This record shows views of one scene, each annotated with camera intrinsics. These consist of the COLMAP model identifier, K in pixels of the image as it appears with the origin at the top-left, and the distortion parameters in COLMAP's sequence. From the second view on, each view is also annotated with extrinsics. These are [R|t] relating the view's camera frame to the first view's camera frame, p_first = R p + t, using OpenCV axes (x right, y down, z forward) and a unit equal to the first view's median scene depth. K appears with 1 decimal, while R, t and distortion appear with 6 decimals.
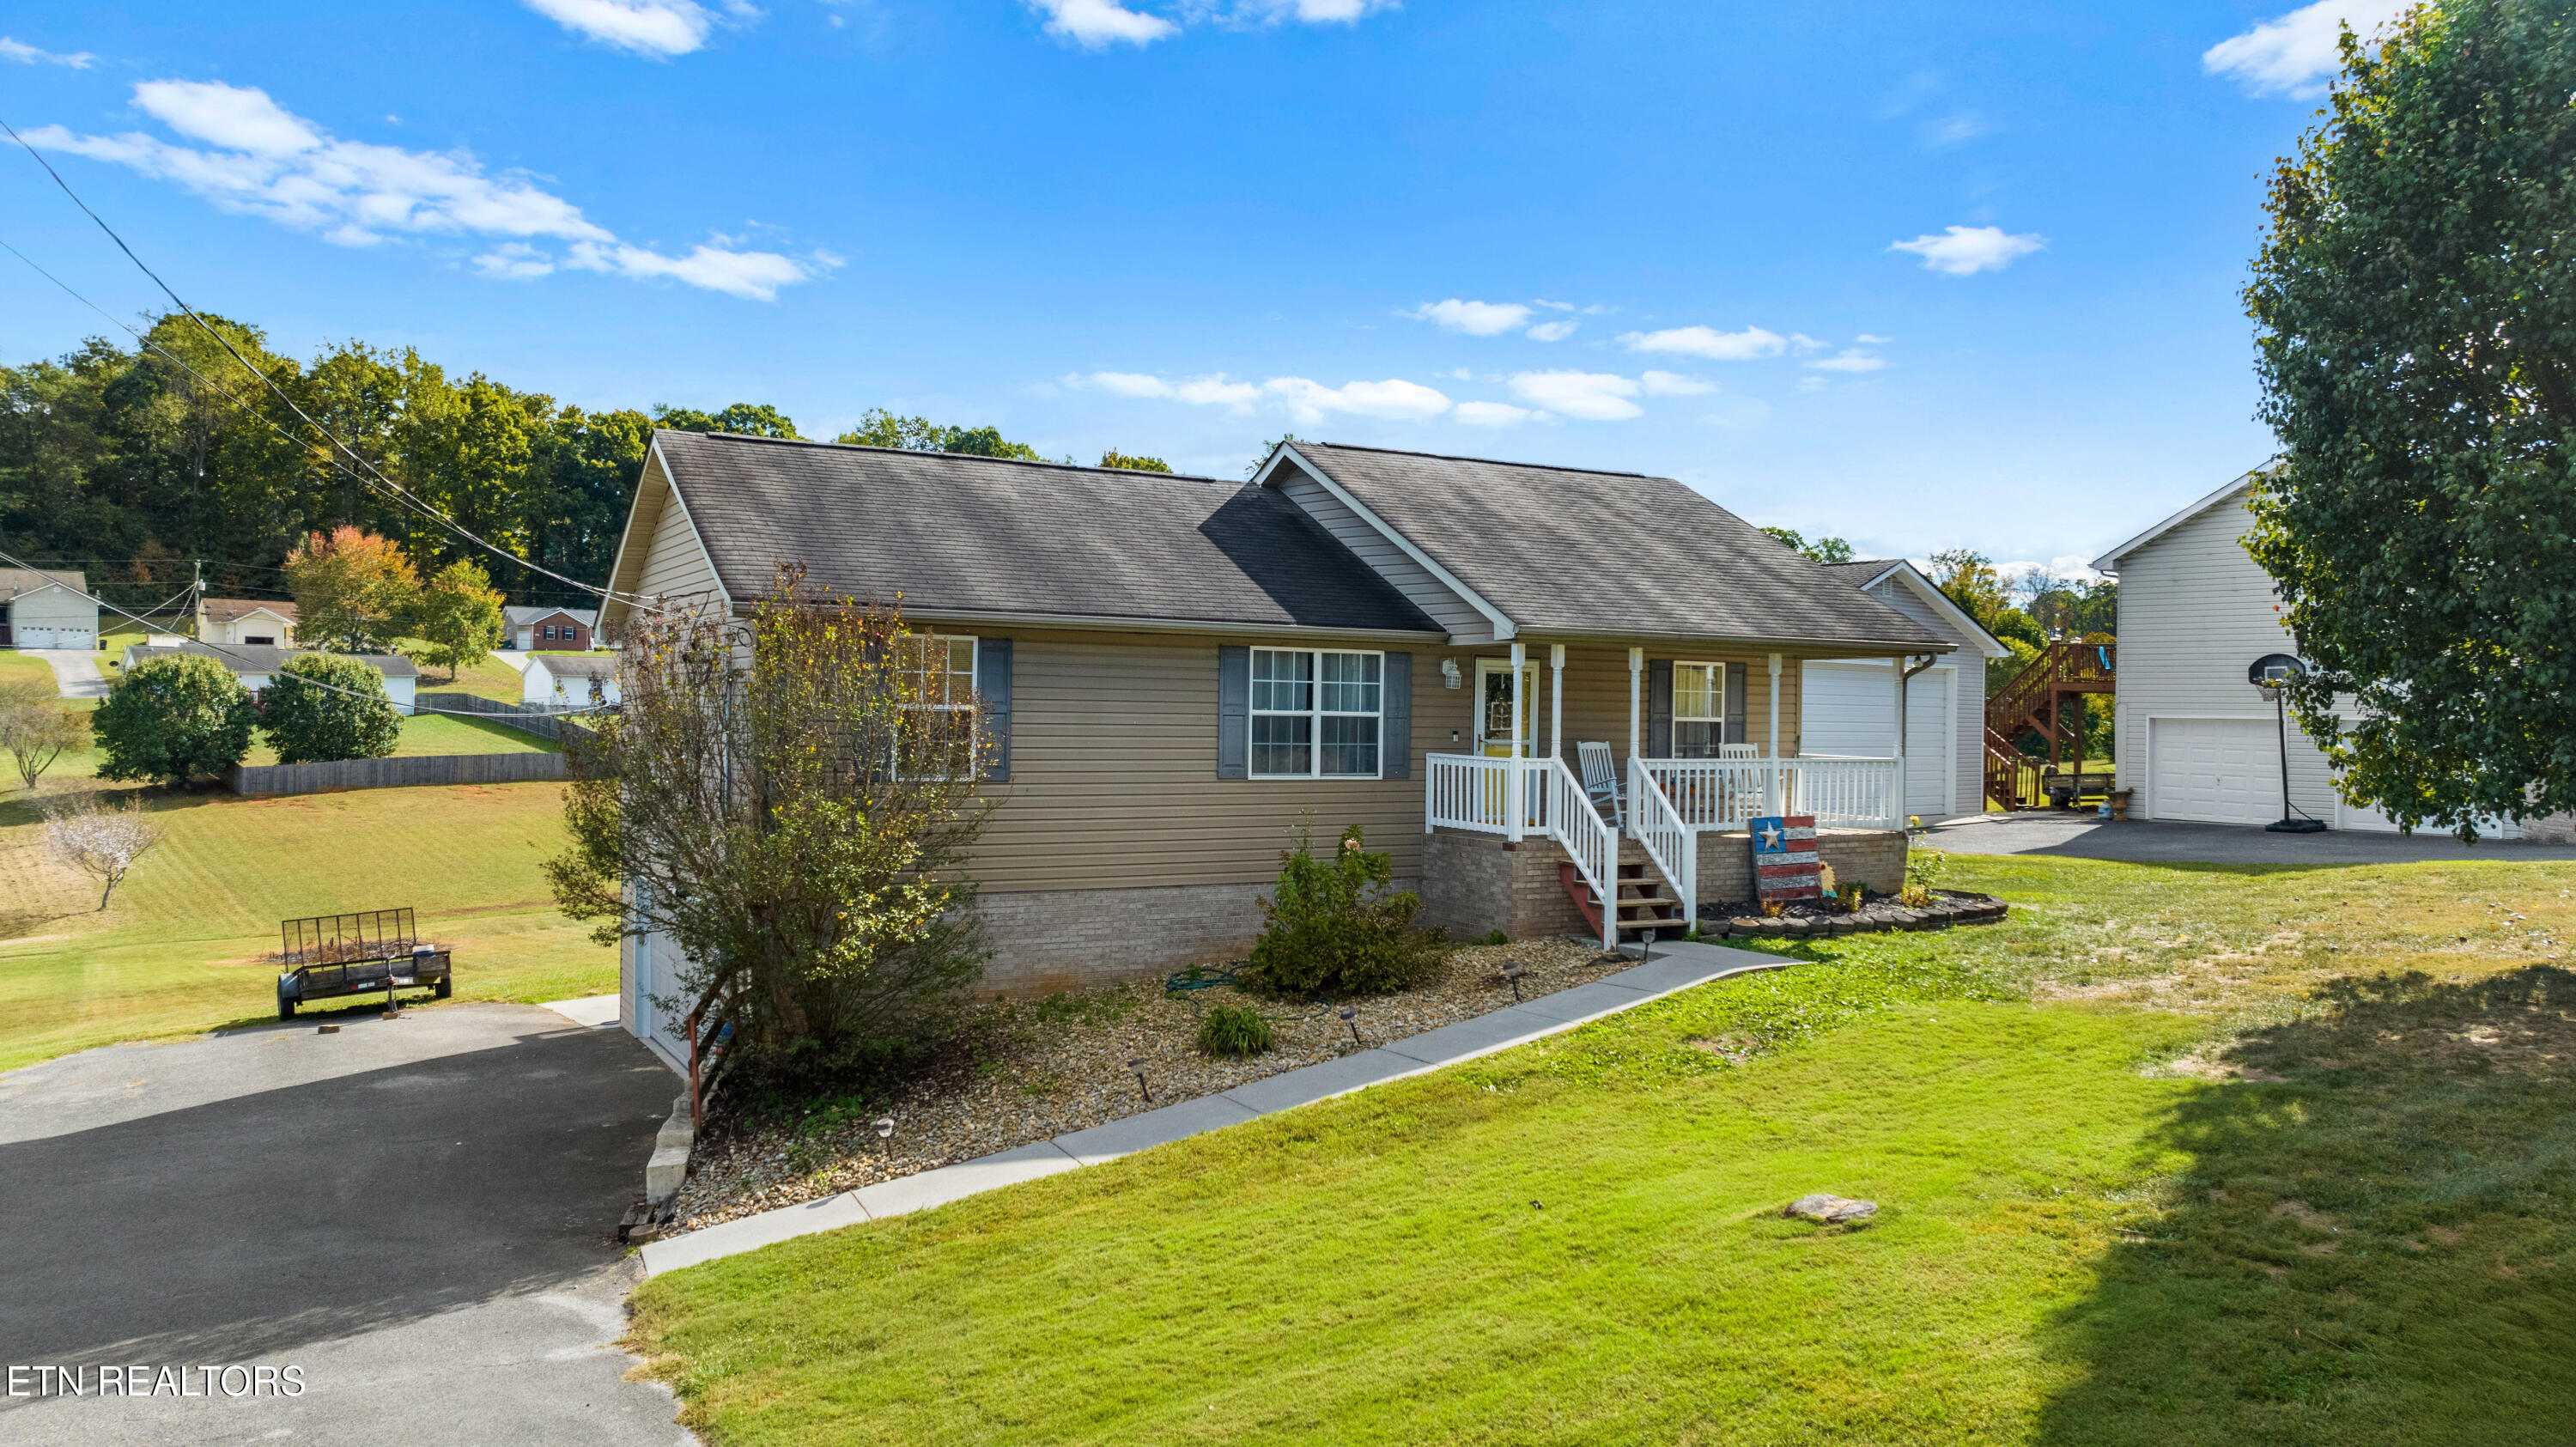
lens RADIAL K [[1798.7, 0, 1288.0], [0, 1798.7, 723.5], [0, 0, 1]] dist [-0.014539, -0.003714]
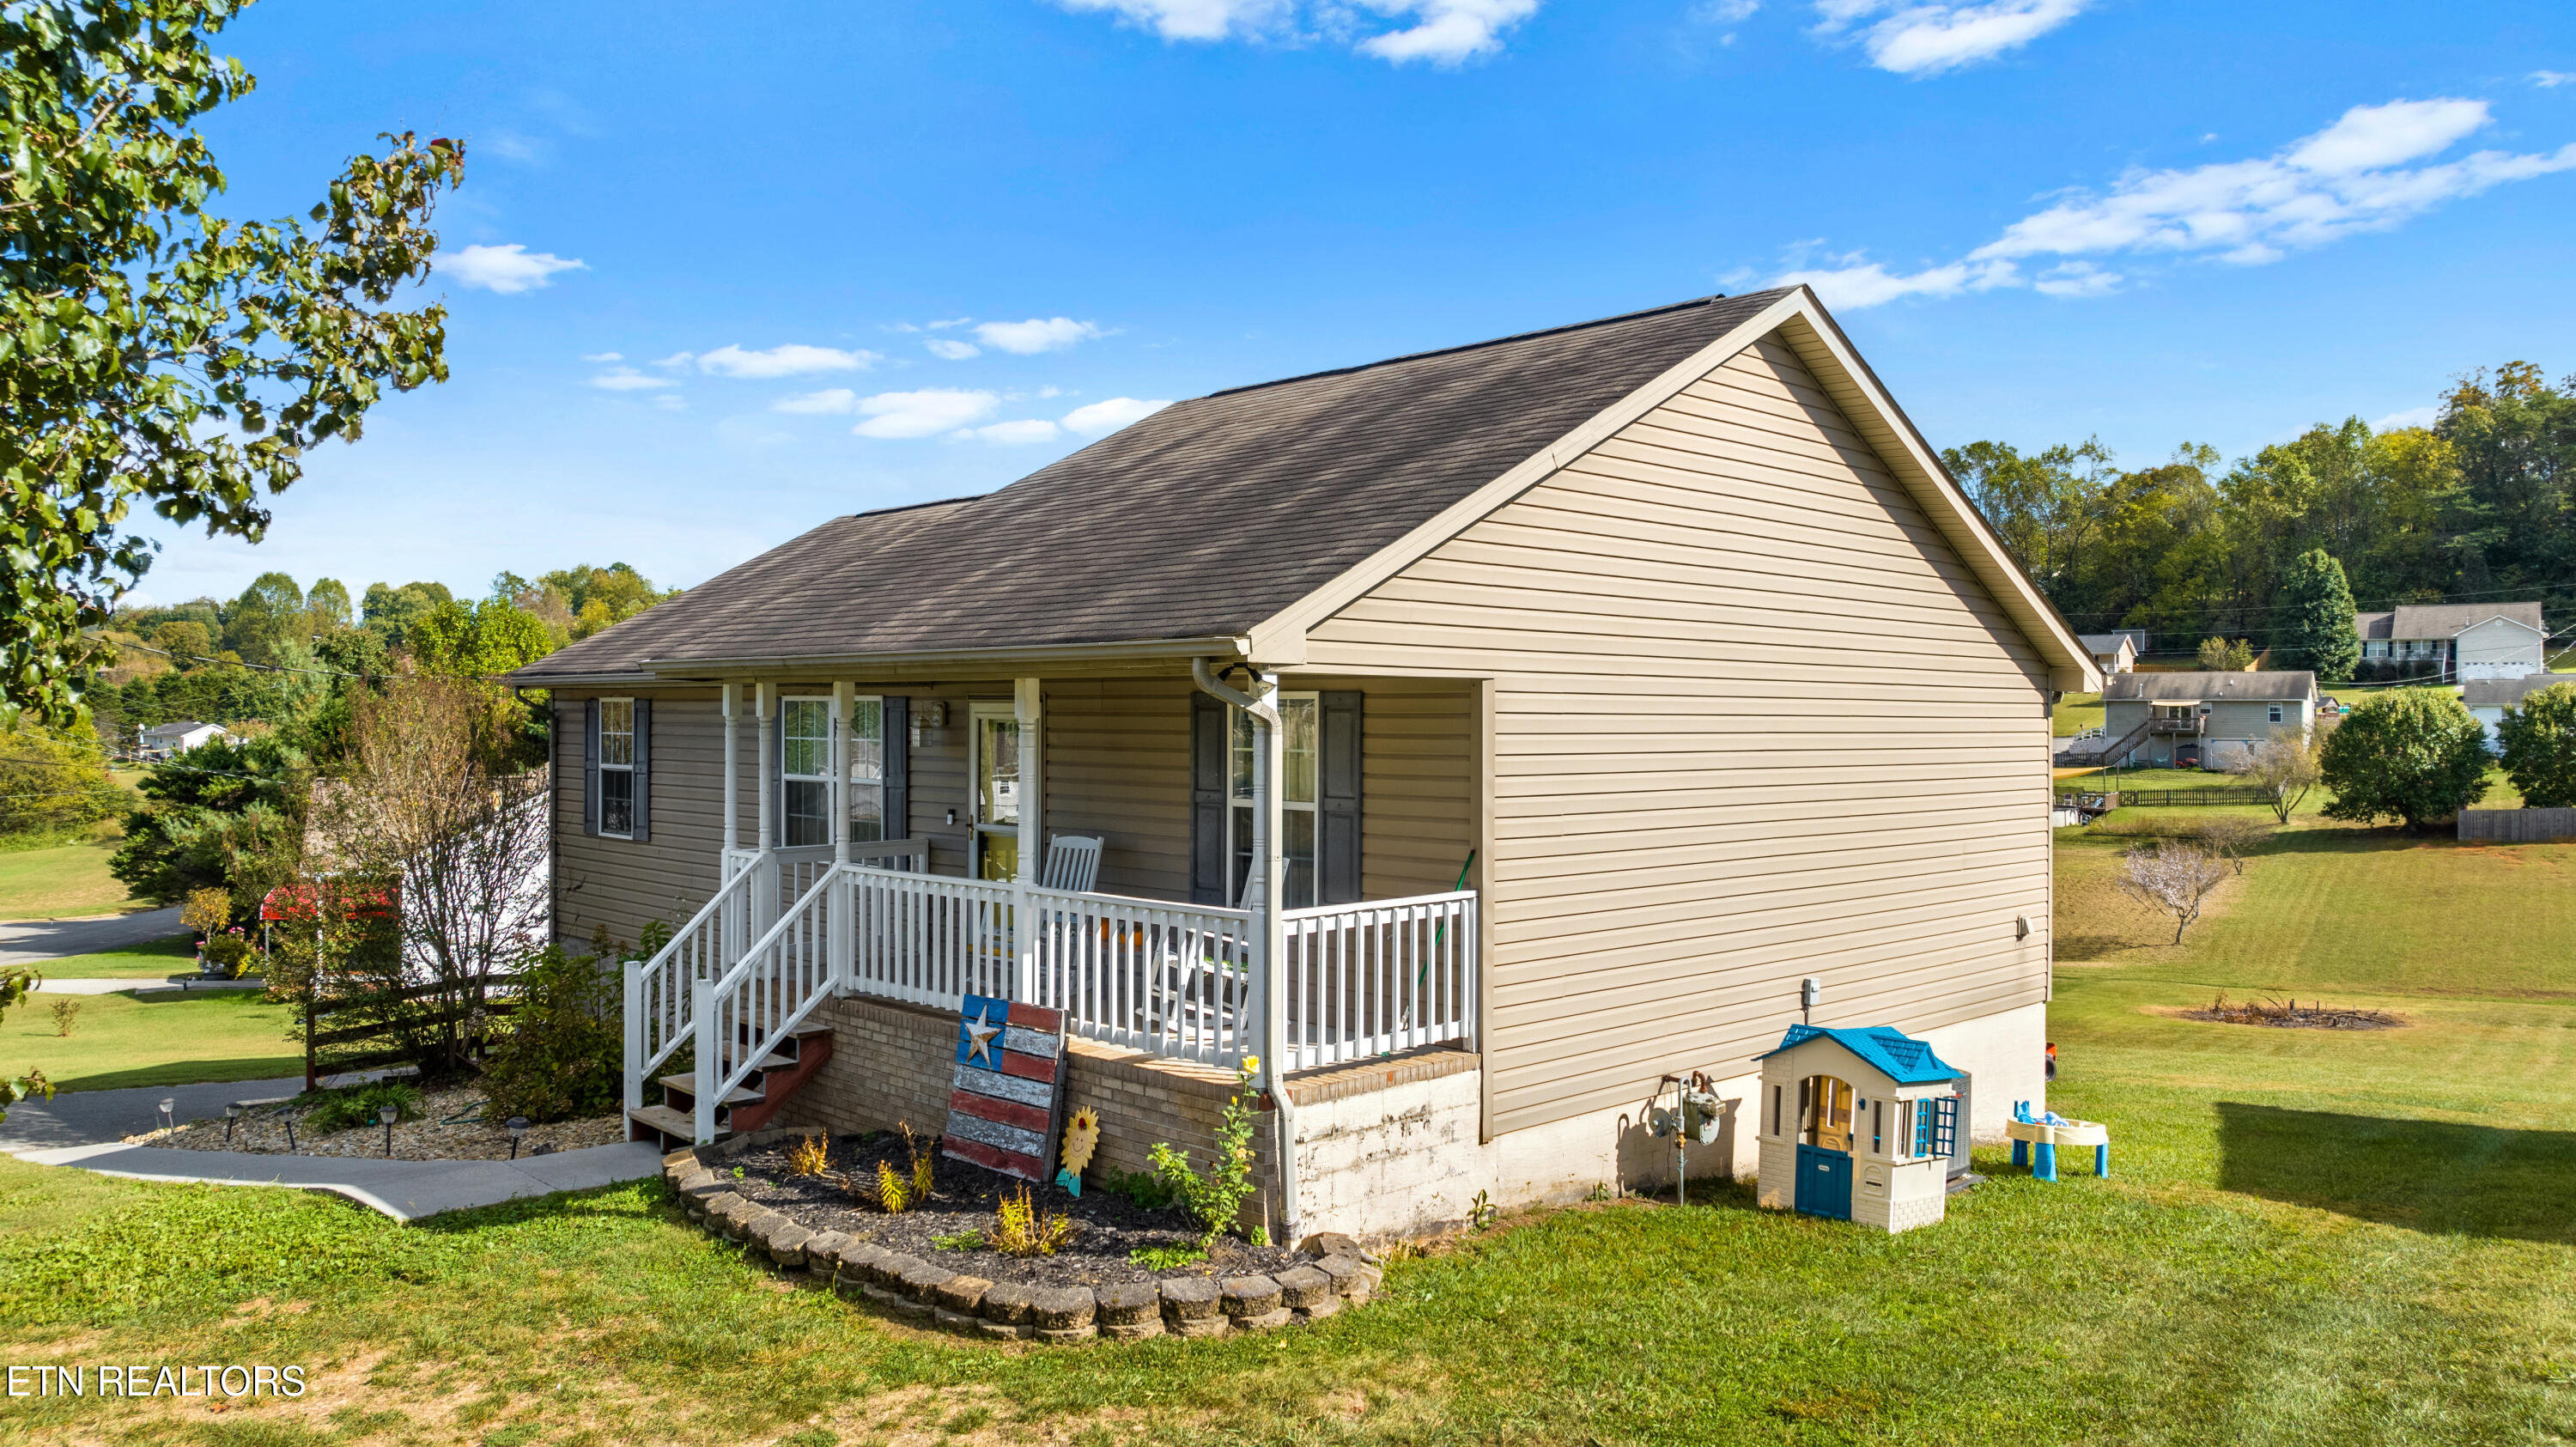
lens RADIAL K [[1798.7, 0, 1288.0], [0, 1798.7, 723.5], [0, 0, 1]] dist [-0.014539, -0.003714]
pose [[0.250543, -0.010400, -0.968050, 0.155307], [-0.007439, 0.999892, -0.012667, -0.004032], [0.968077, 0.010375, 0.250438, 0.187898]]
